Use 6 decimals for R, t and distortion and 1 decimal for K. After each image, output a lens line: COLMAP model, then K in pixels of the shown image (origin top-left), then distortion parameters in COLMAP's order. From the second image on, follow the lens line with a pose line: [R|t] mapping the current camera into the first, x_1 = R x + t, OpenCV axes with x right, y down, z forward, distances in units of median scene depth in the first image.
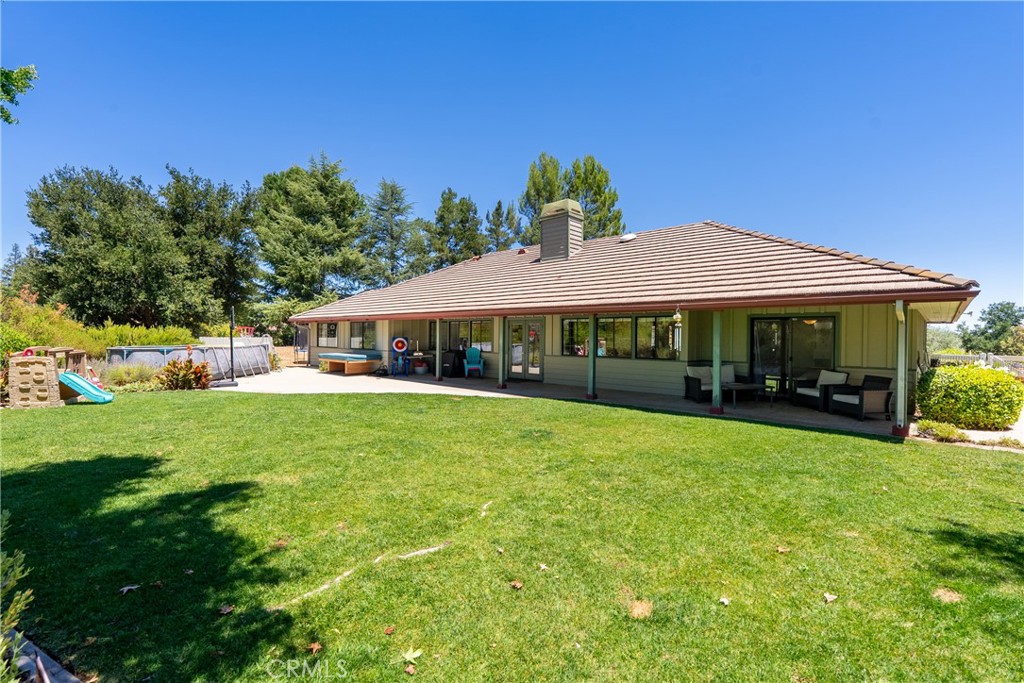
lens RADIAL K [[462.9, 0, 512.3], [0, 462.9, 339.3], [0, 0, 1]] dist [-0.004594, 0.000638]
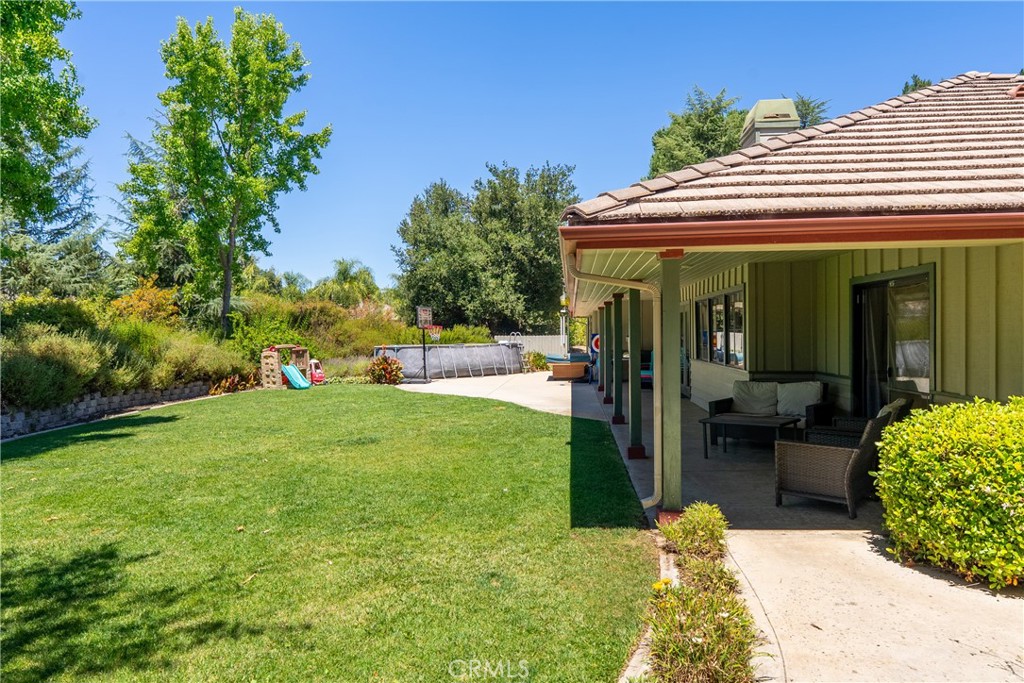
lens RADIAL K [[674.0, 0, 507.8], [0, 674.0, 338.0], [0, 0, 1]] dist [-0.007841, -0.000875]
pose [[0.614581, -0.007564, -0.788818, 0.834562], [0.008257, 0.999961, -0.003156, 0.007351], [0.788811, -0.004574, 0.614619, 0.281023]]
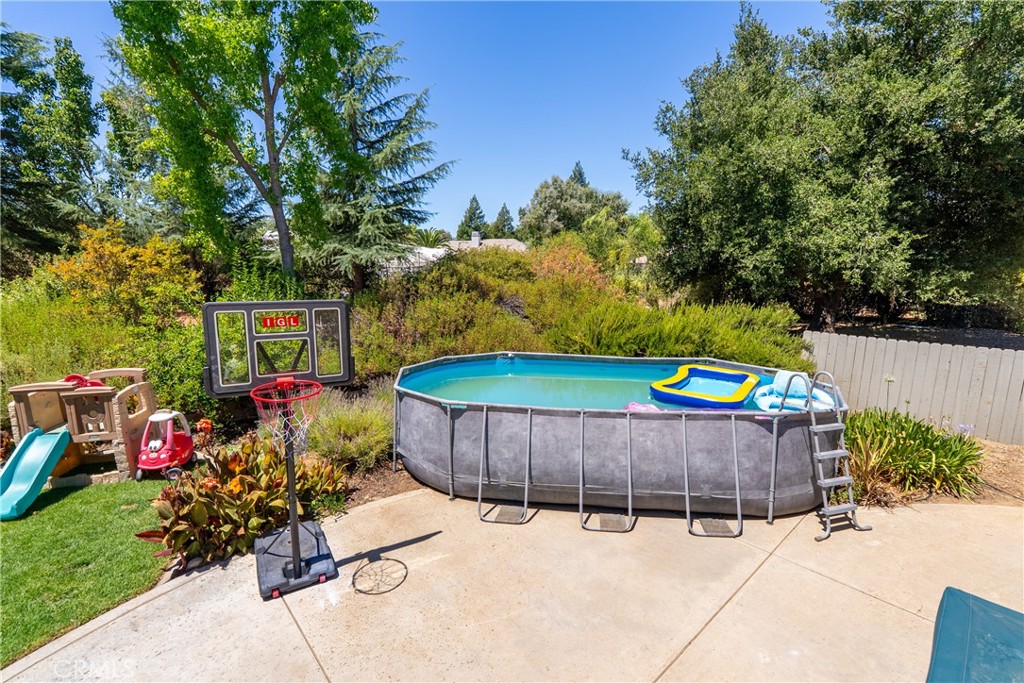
lens RADIAL K [[462.9, 0, 512.5], [0, 462.9, 342.6], [0, 0, 1]] dist [-0.004594, 0.000638]
pose [[-0.073622, 0.165107, -0.983524, -0.439864], [-0.014556, 0.985917, 0.166599, -0.111401], [0.997180, 0.026582, -0.070182, 1.401738]]
